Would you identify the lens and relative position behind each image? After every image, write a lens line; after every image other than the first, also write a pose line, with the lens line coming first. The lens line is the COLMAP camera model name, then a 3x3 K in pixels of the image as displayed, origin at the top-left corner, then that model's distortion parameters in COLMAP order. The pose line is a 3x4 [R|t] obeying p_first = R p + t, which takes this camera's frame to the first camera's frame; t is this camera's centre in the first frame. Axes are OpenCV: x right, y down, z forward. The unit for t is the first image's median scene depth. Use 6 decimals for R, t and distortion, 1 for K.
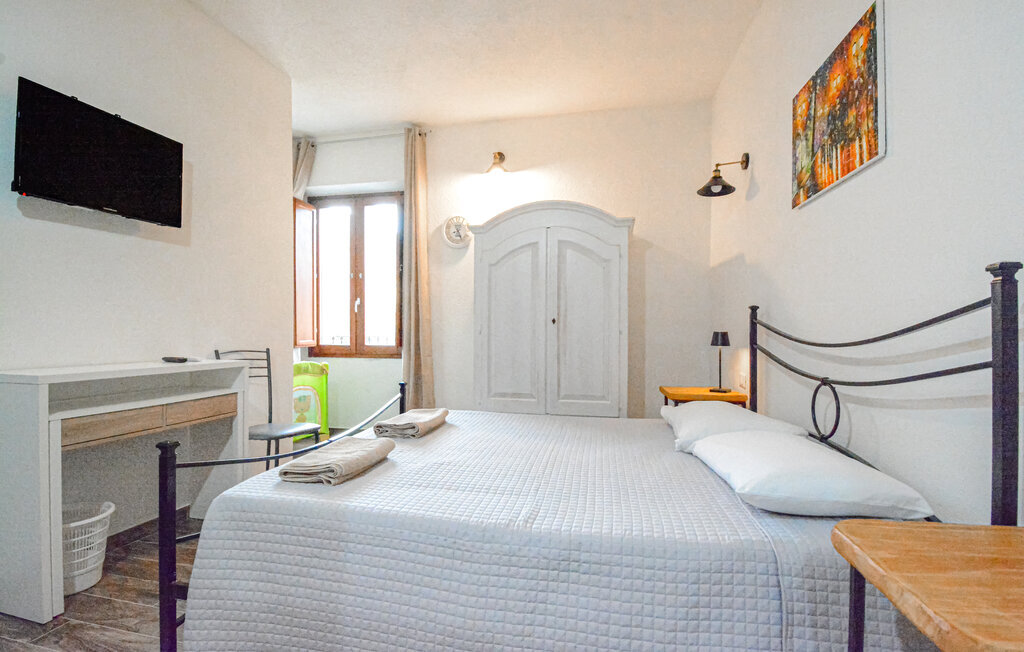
lens RADIAL K [[492.3, 0, 495.9], [0, 492.3, 322.3], [0, 0, 1]] dist [-0.000433, -0.000823]
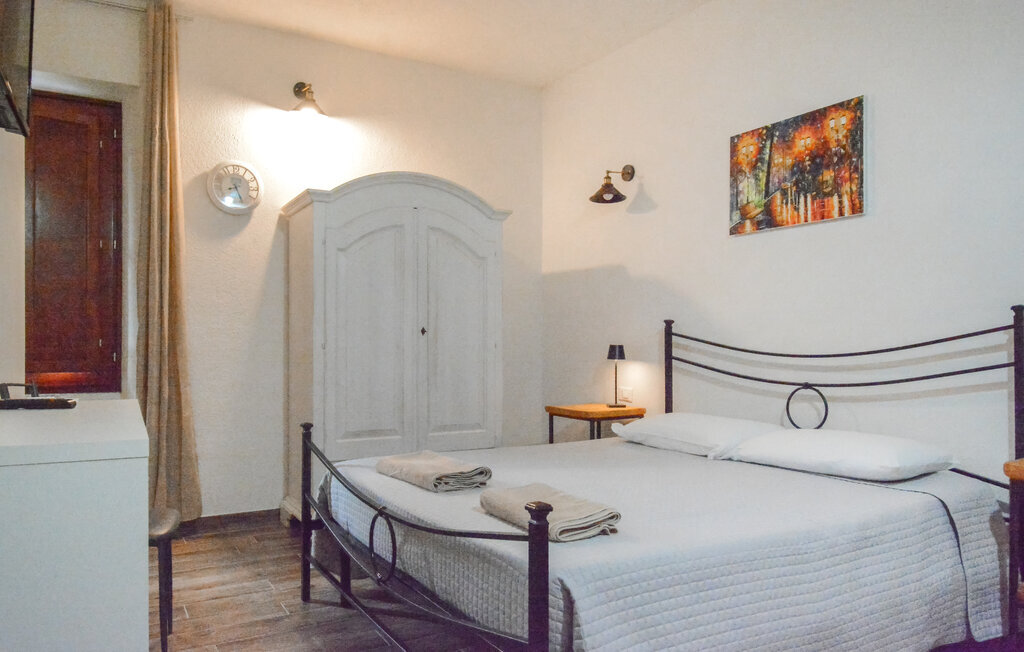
lens RADIAL K [[694.5, 0, 500.6], [0, 694.5, 340.5], [0, 0, 1]] dist [-0.003675, -0.001766]
pose [[0.727398, 0.006890, 0.686181, -0.942306], [-0.014636, 0.999878, 0.005475, 0.007816], [-0.686059, -0.014026, 0.727410, 0.229526]]
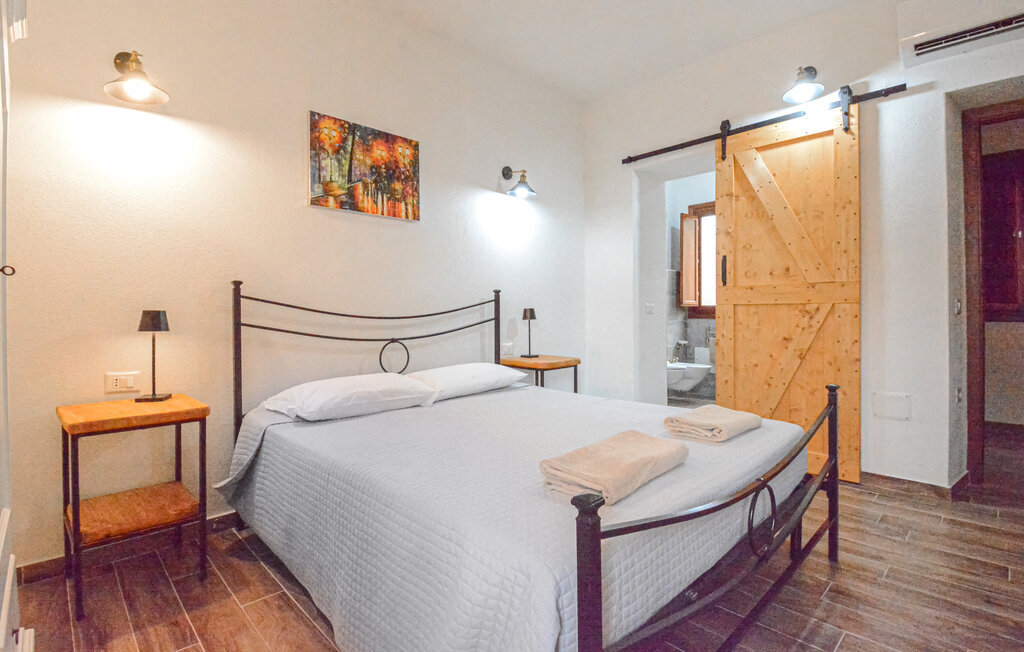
lens RADIAL K [[492.3, 0, 495.9], [0, 492.3, 322.3], [0, 0, 1]] dist [-0.000433, -0.000823]
pose [[-0.829295, -0.002933, 0.558804, -0.457338], [-0.000999, 0.999992, 0.003766, 0.047947], [-0.558811, 0.002565, -0.829291, 1.904026]]
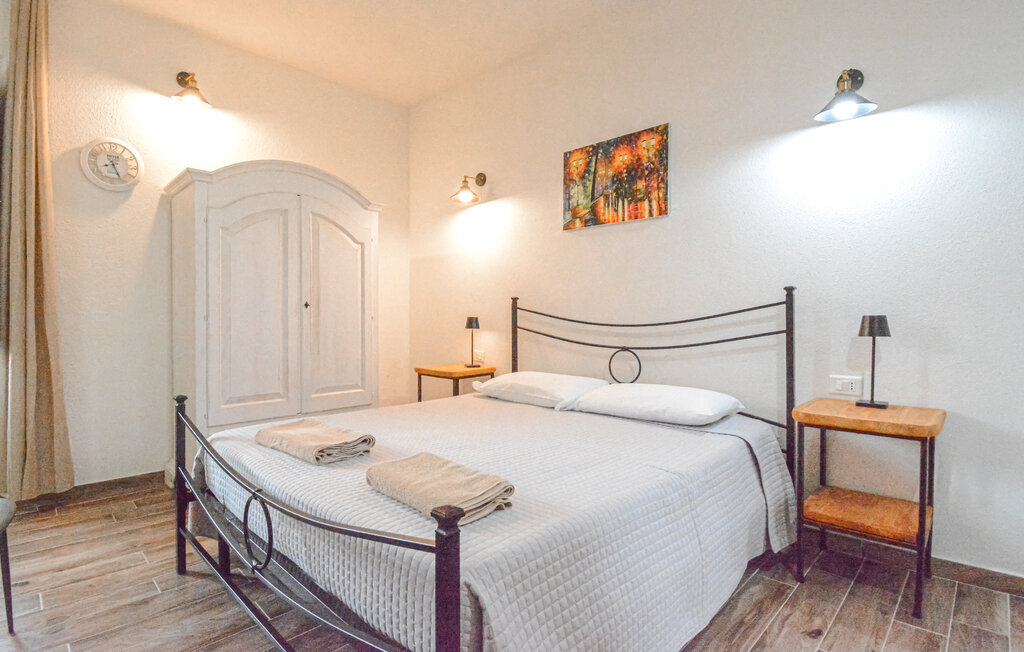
lens RADIAL K [[492.3, 0, 495.9], [0, 492.3, 322.3], [0, 0, 1]] dist [-0.000433, -0.000823]
pose [[0.534632, -0.006110, 0.845063, -0.771484], [-0.016105, 0.999719, 0.017417, 0.013011], [-0.844931, -0.022921, 0.534384, 0.442131]]
